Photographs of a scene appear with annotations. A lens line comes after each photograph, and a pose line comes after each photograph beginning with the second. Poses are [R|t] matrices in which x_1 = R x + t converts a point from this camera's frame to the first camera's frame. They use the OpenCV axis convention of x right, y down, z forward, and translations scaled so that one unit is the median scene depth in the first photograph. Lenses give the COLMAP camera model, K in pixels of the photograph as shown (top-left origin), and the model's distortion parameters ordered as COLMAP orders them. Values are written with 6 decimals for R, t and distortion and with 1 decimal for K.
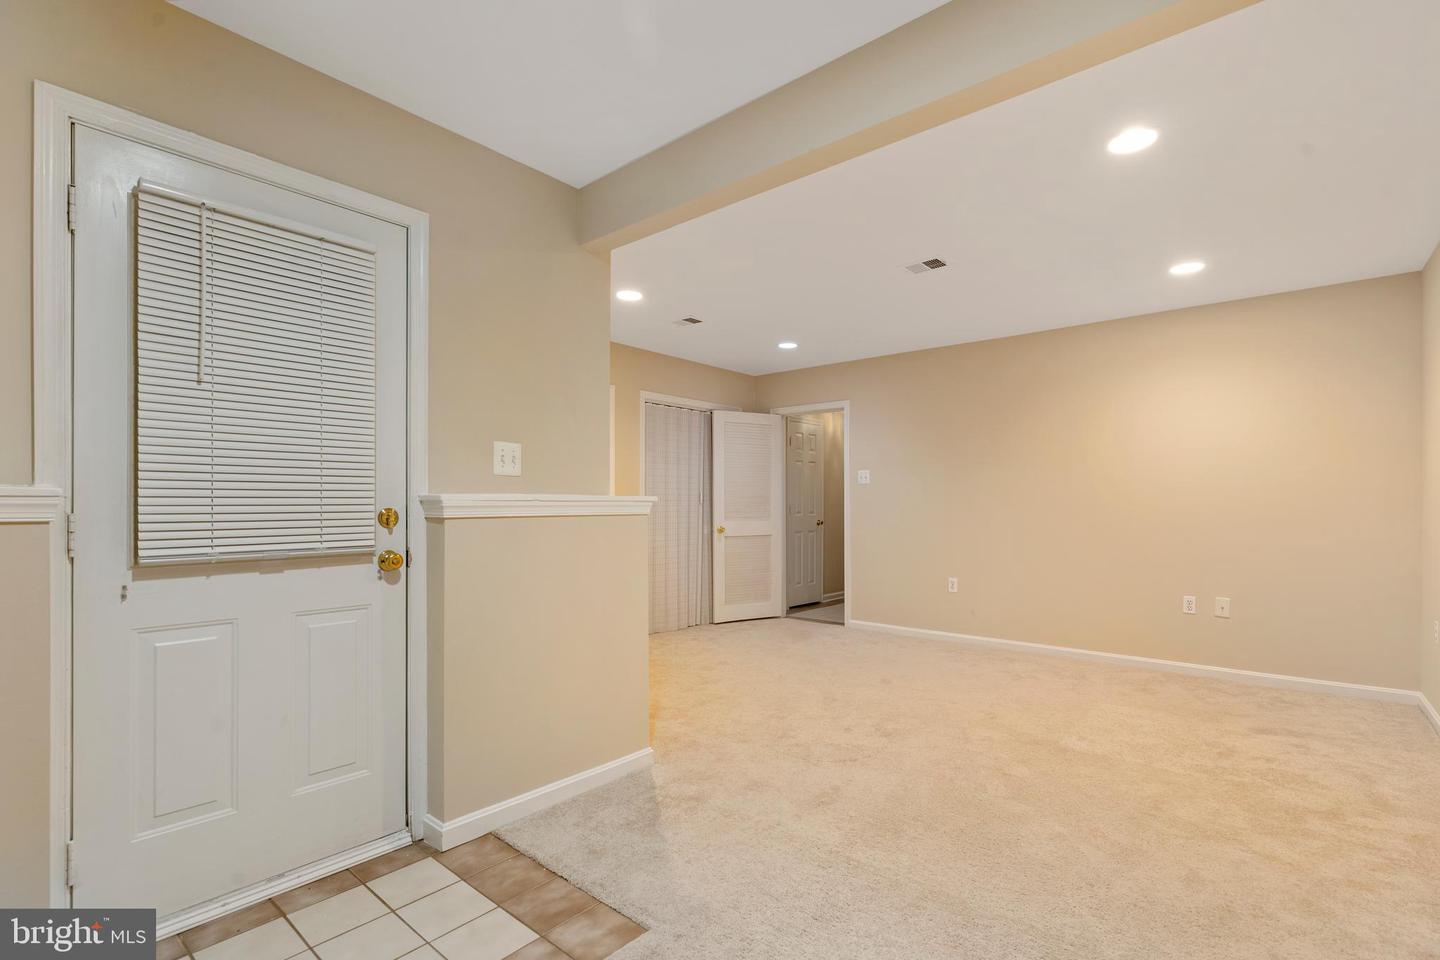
lens RADIAL K [[668.3, 0, 718.1], [0, 668.3, 487.6], [0, 0, 1]] dist [-0.001877, 0.000299]
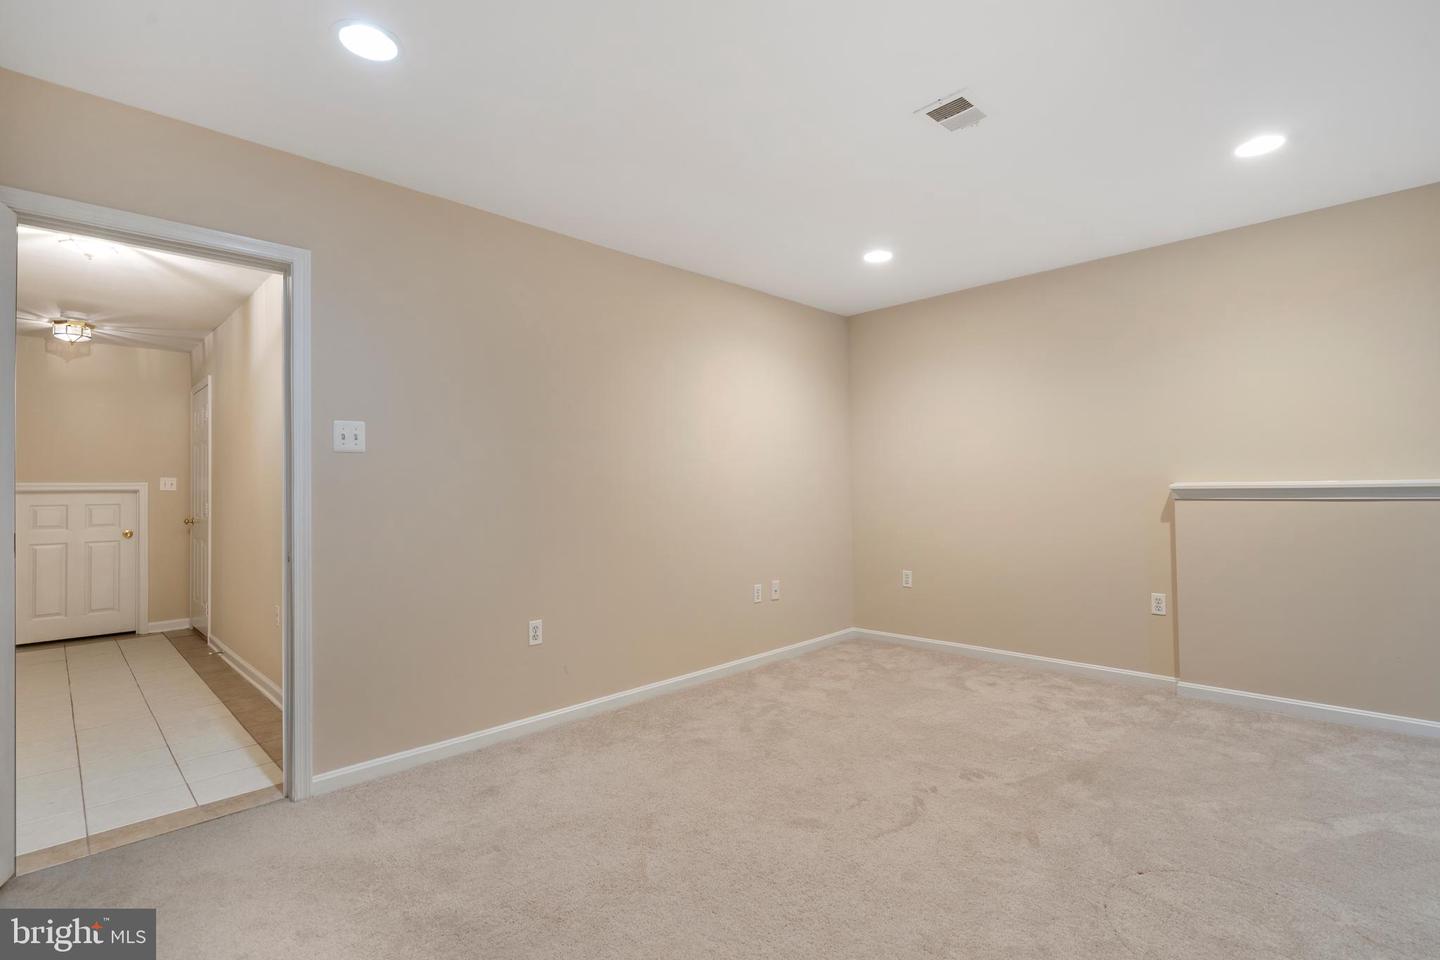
lens RADIAL K [[668.3, 0, 718.1], [0, 668.3, 487.6], [0, 0, 1]] dist [-0.001877, 0.000299]
pose [[0.065567, 0.001966, 0.997846, -0.434480], [-0.014029, 0.999901, -0.001048, 0.032469], [-0.997750, -0.013930, 0.065588, 1.553436]]
